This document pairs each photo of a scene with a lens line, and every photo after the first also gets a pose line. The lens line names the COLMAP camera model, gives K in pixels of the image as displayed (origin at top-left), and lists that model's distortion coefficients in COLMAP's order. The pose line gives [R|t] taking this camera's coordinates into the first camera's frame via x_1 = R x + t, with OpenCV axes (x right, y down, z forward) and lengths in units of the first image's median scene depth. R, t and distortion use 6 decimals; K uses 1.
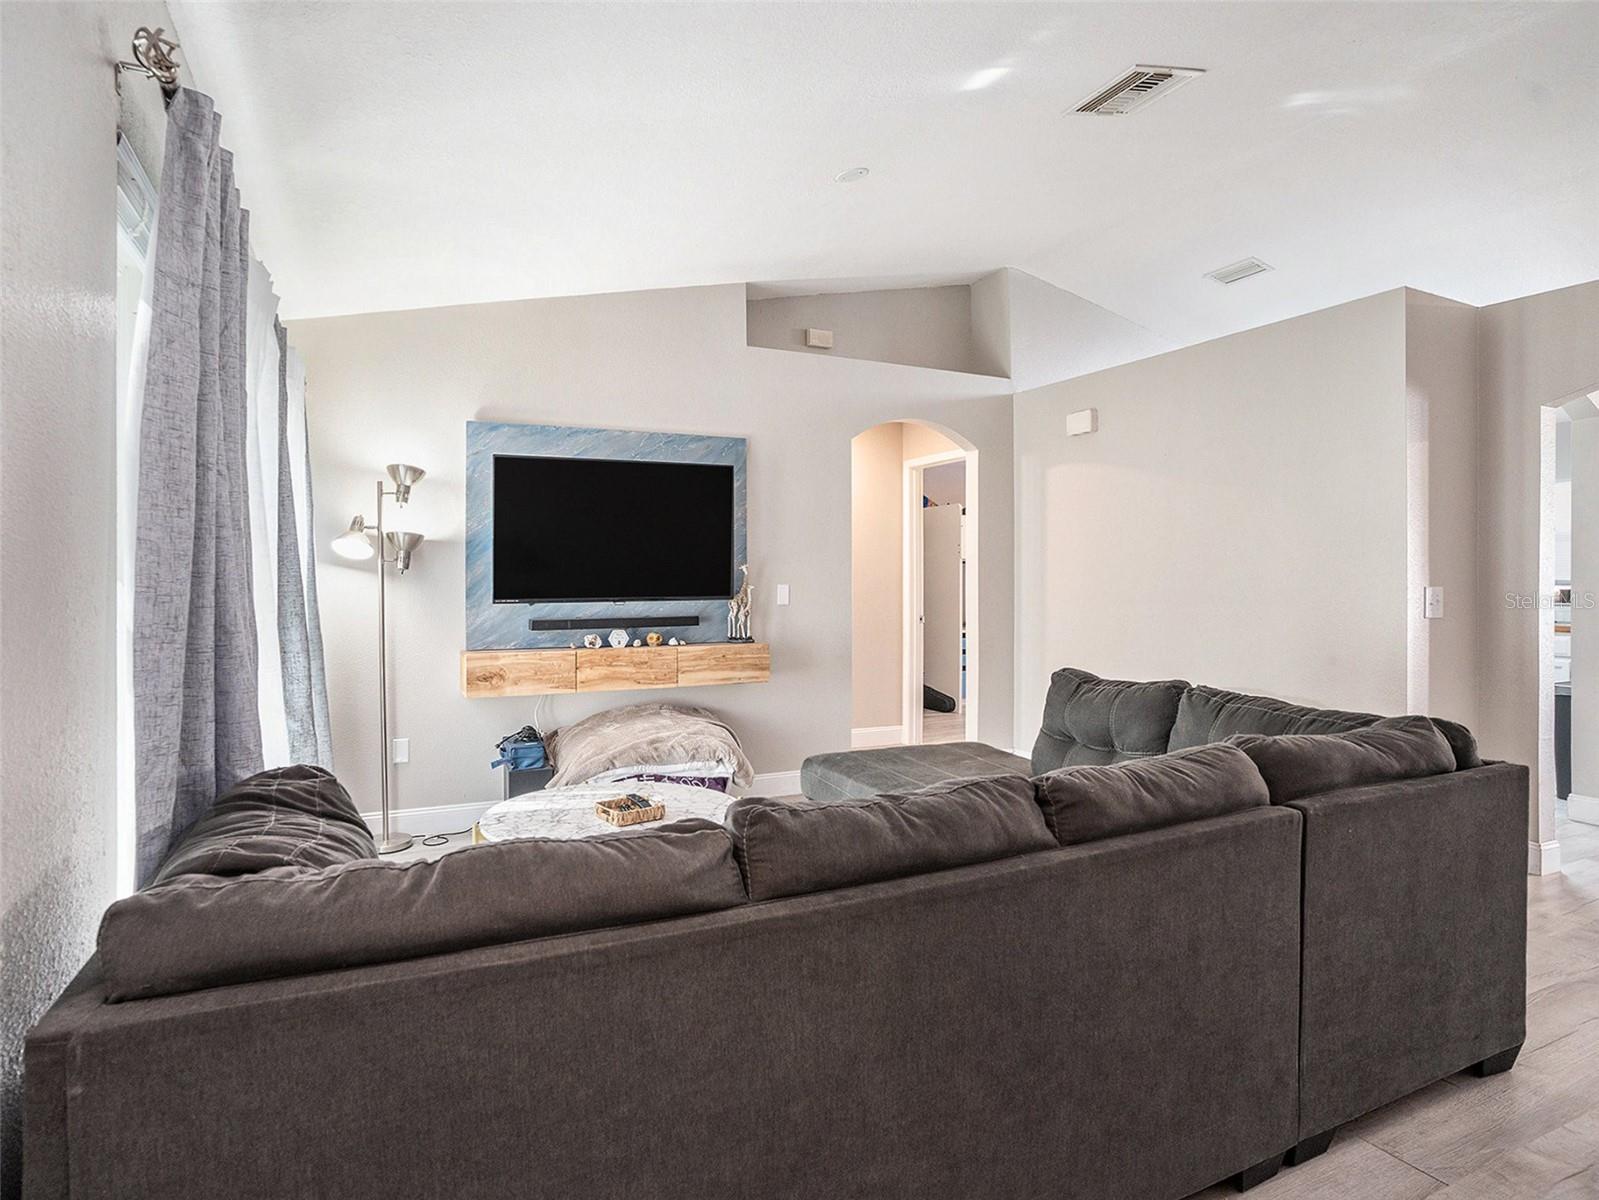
lens RADIAL K [[913.5, 0, 800.6], [0, 913.5, 575.7], [0, 0, 1]] dist [-0.012669, 0.000648]
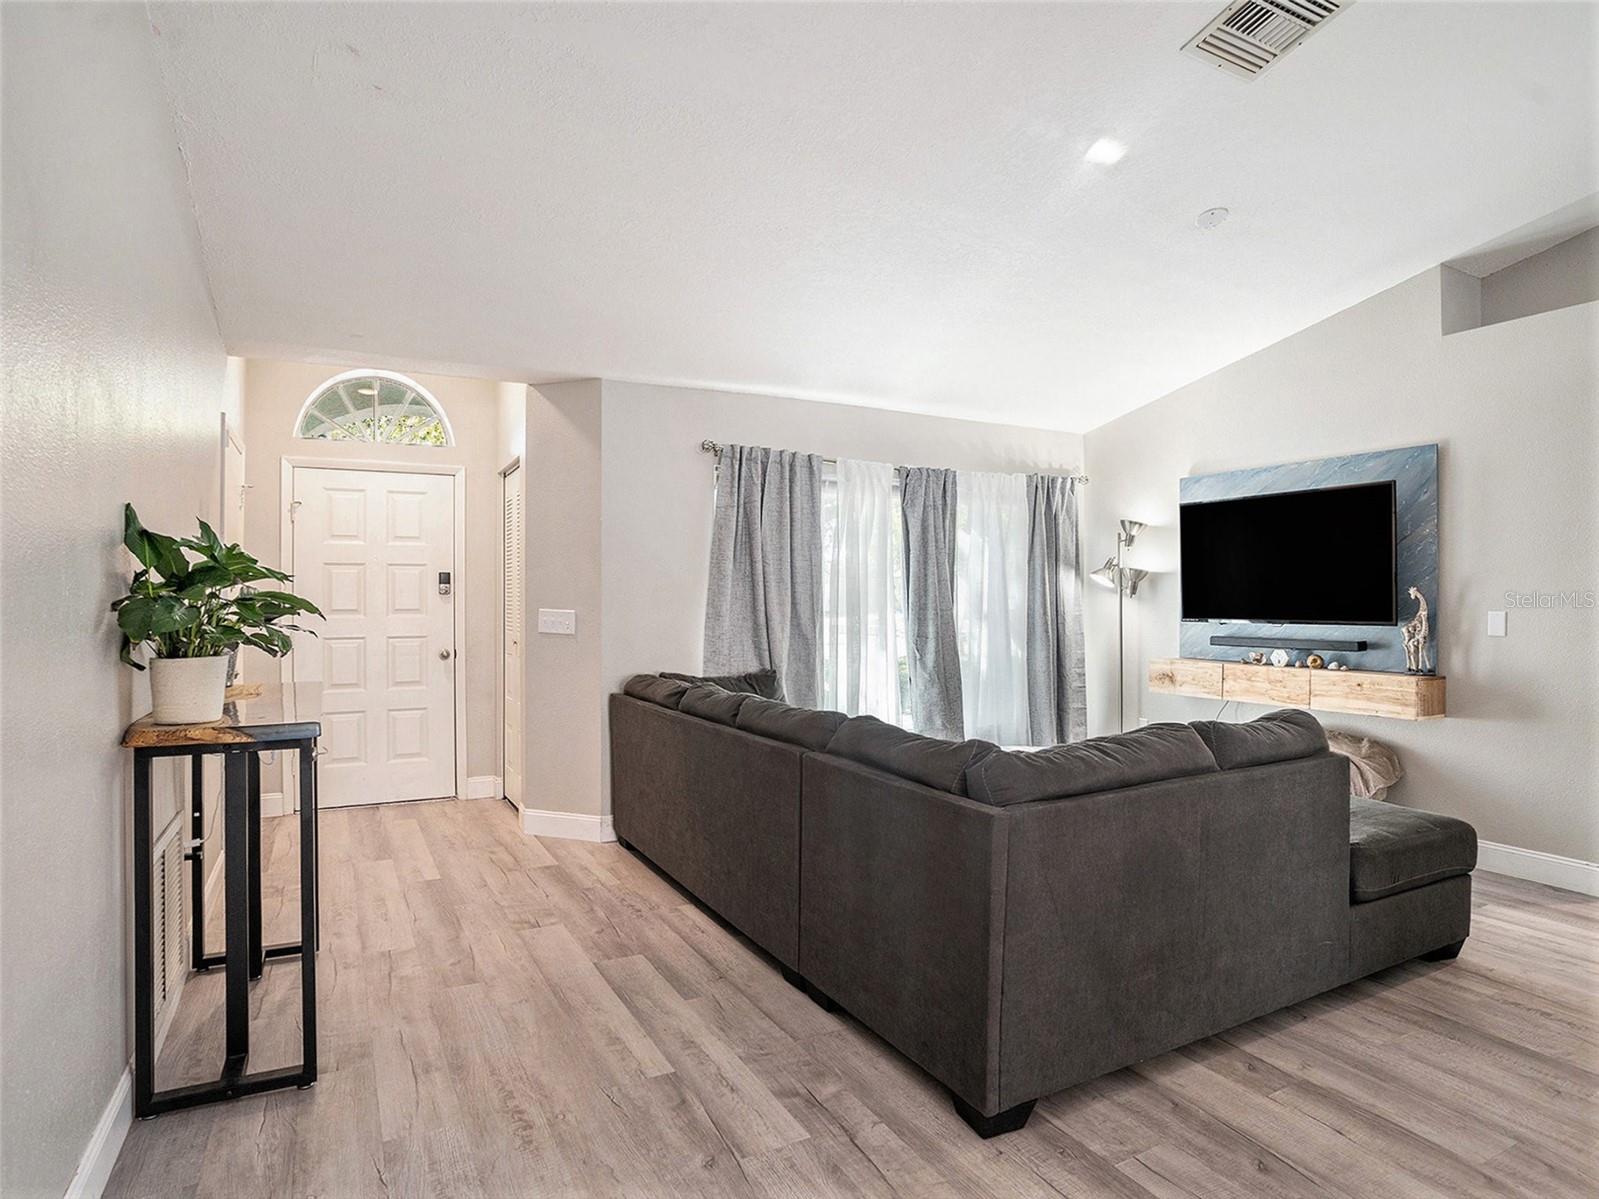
lens RADIAL K [[913.5, 0, 800.0], [0, 913.5, 599.0], [0, 0, 1]] dist [-0.012669, 0.000648]
pose [[0.066133, 0.003727, -0.997804, 0.835593], [0.000013, 0.999993, 0.003736, -0.004812], [0.997811, -0.000260, 0.066132, 0.362639]]
